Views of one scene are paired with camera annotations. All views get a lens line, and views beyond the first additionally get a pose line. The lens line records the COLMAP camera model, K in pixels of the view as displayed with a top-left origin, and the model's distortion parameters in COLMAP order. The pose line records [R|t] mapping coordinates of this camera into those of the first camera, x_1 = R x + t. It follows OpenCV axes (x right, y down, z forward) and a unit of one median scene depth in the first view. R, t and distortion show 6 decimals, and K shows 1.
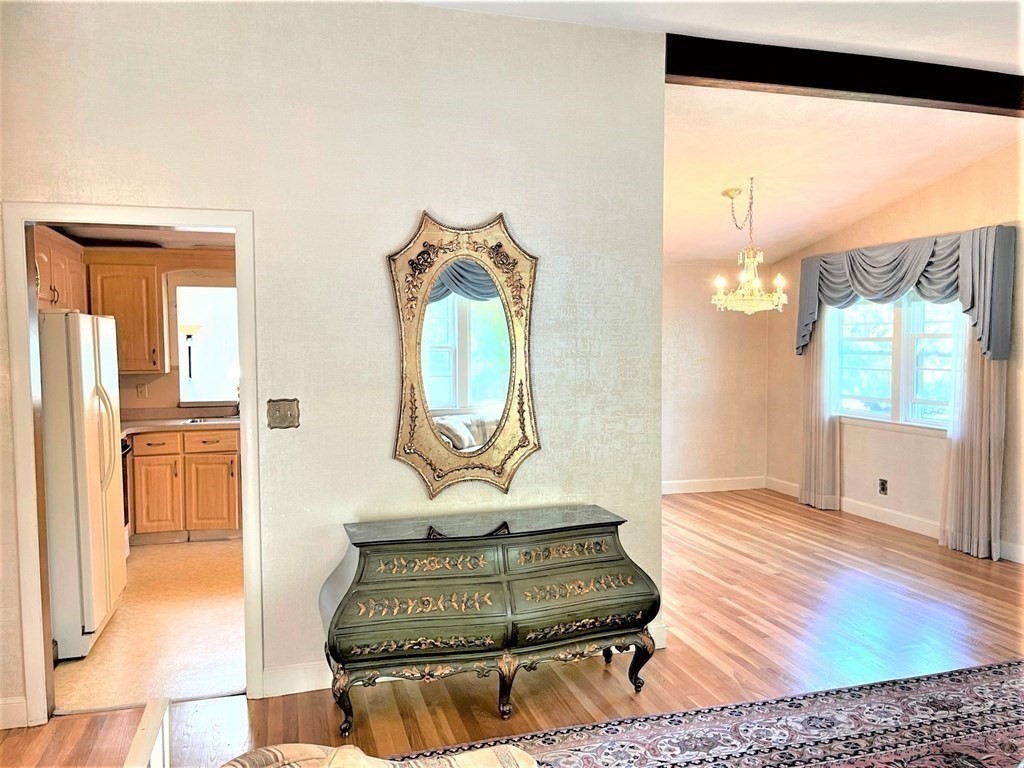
lens RADIAL K [[791.5, 0, 524.7], [0, 791.5, 386.4], [0, 0, 1]] dist [0.066533, -0.095606]
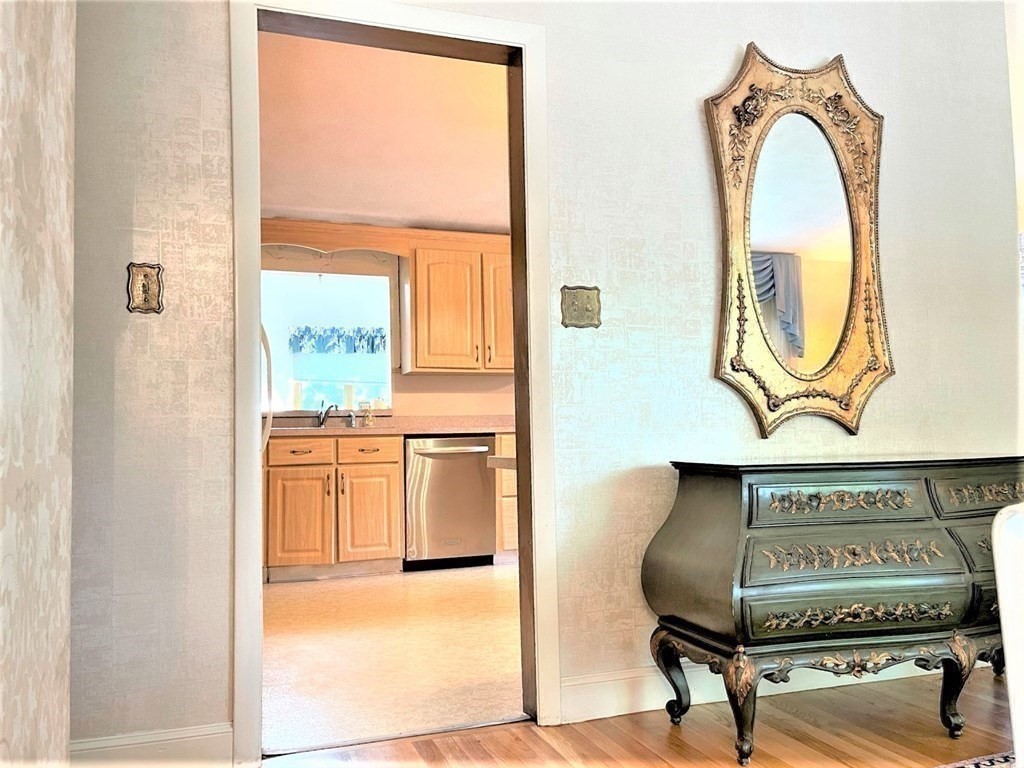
lens RADIAL K [[855.5, 0, 518.3], [0, 855.5, 383.1], [0, 0, 1]] dist [0.023372, -0.012094]
pose [[0.998786, -0.011971, 0.047783, -0.379221], [0.017490, 0.992999, -0.116818, 0.181746], [-0.046050, 0.117512, 0.992003, 0.244665]]
